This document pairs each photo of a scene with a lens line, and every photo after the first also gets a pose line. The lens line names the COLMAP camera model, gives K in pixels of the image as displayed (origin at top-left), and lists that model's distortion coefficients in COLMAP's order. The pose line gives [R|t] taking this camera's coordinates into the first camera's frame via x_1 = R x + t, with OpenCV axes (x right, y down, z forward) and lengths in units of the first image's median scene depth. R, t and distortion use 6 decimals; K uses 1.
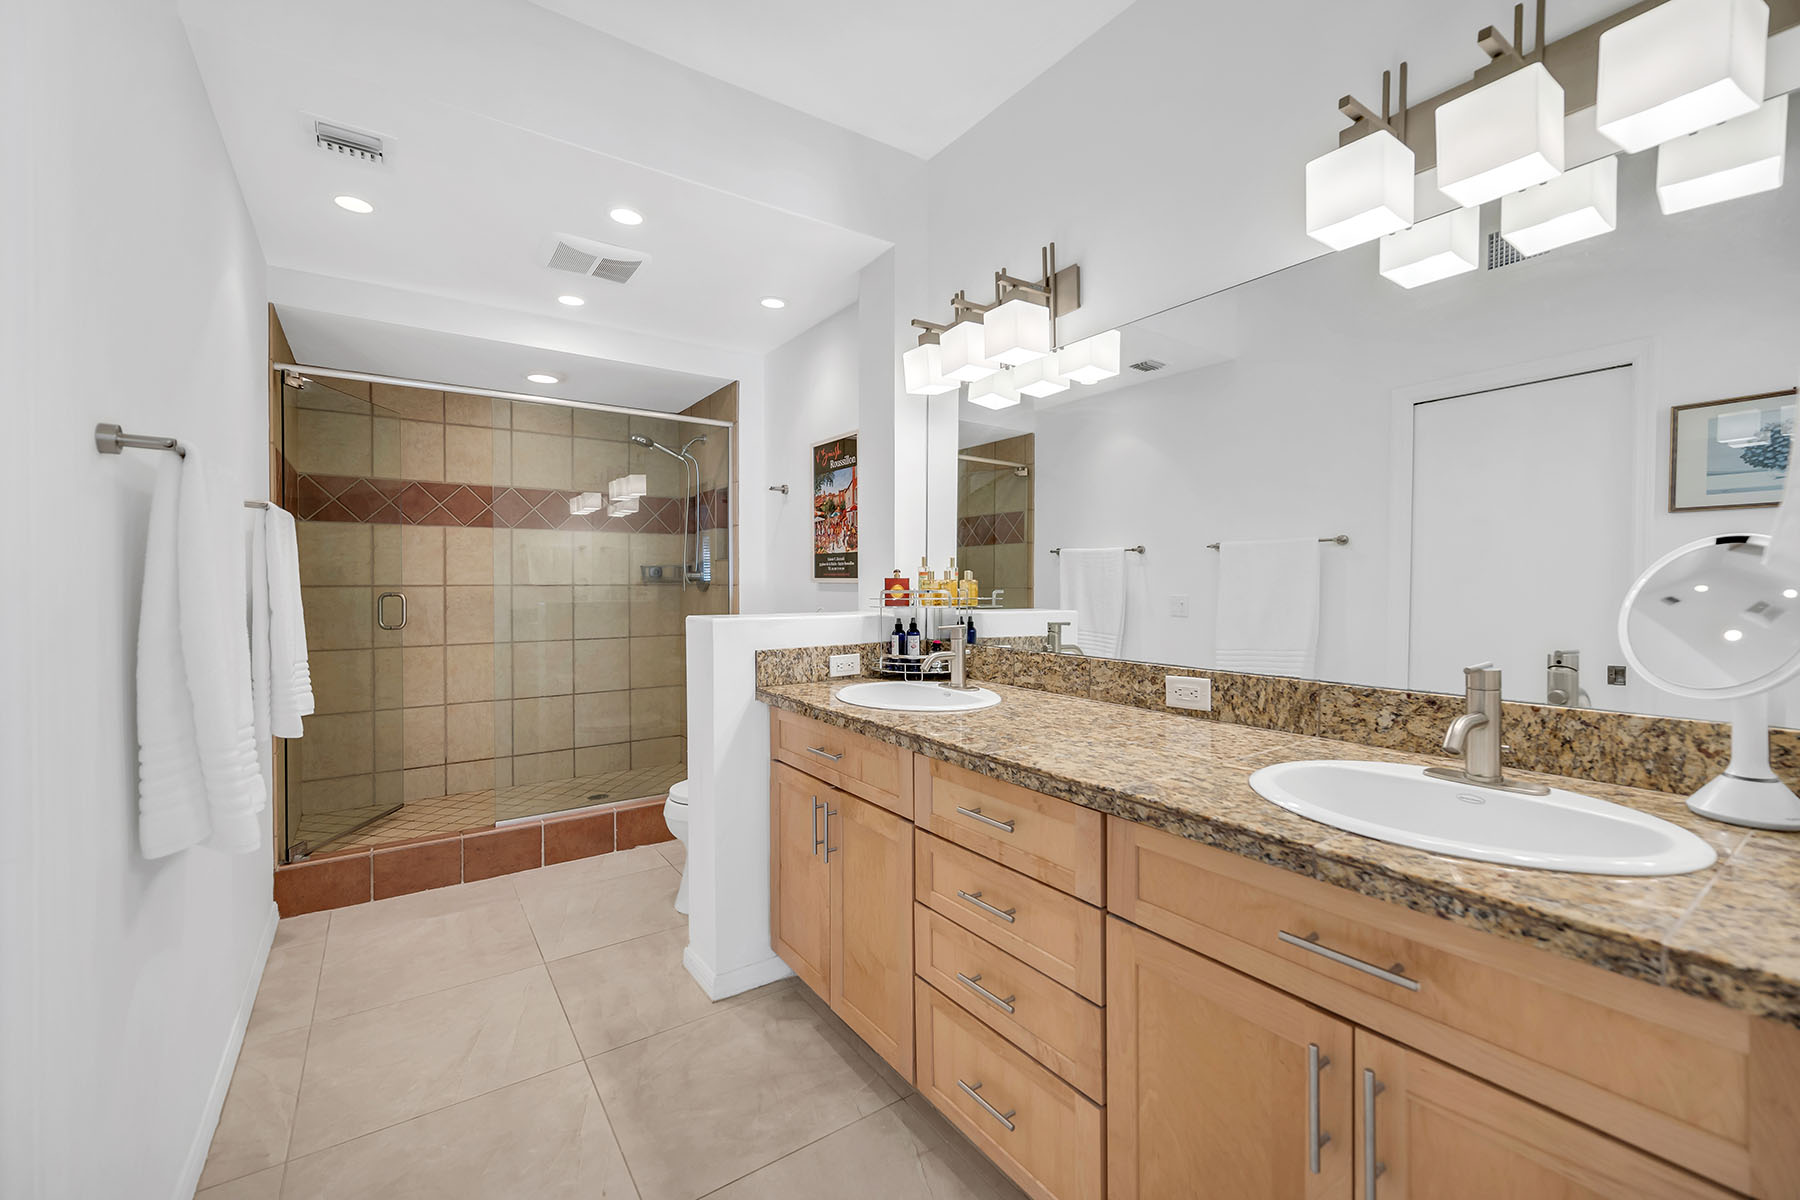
lens RADIAL K [[734.1, 0, 900.7], [0, 734.1, 596.2], [0, 0, 1]] dist [-0.007310, -0.000213]
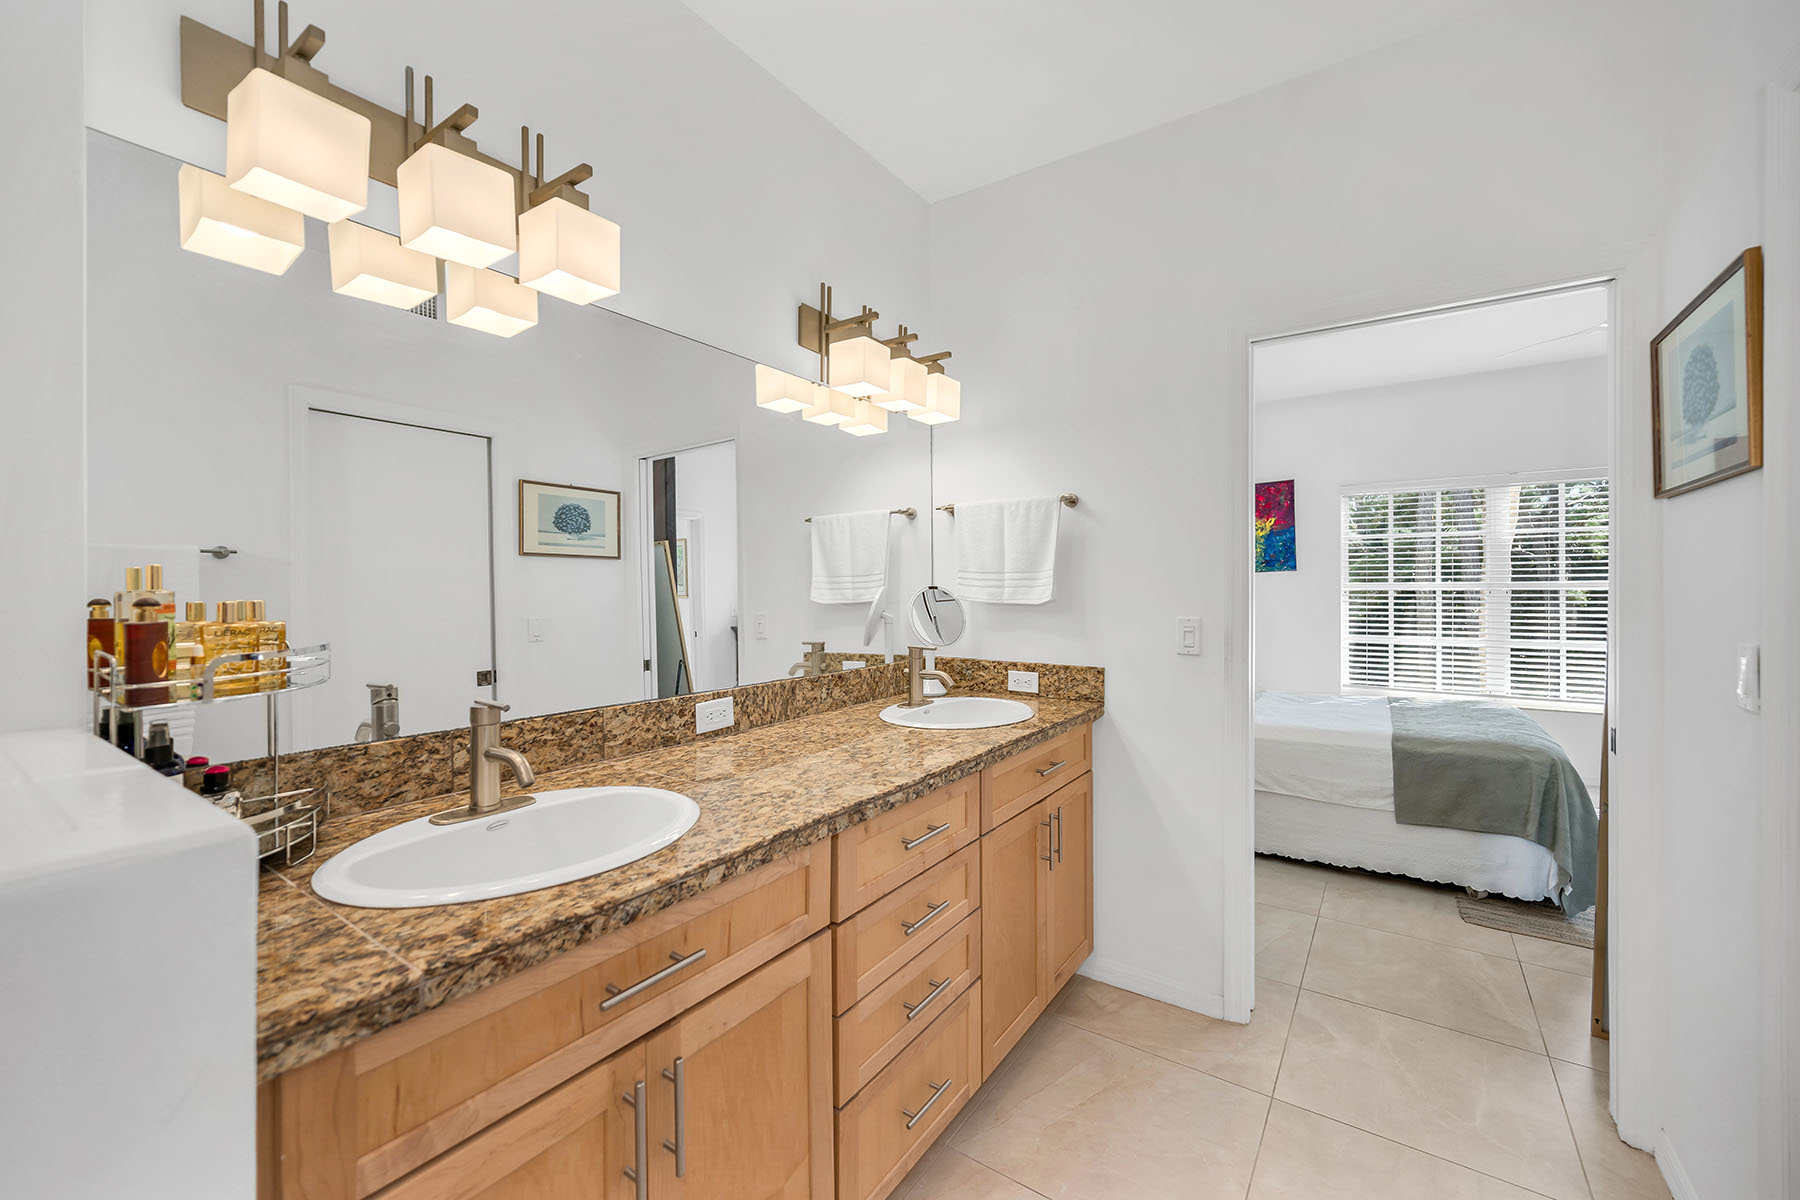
lens RADIAL K [[734.1, 0, 874.6], [0, 734.1, 591.1], [0, 0, 1]] dist [-0.007310, -0.000213]
pose [[-0.339477, 0.002978, 0.940610, -0.712849], [0.026834, 0.999619, 0.006520, -0.050232], [-0.940231, 0.027454, -0.339428, 1.177931]]
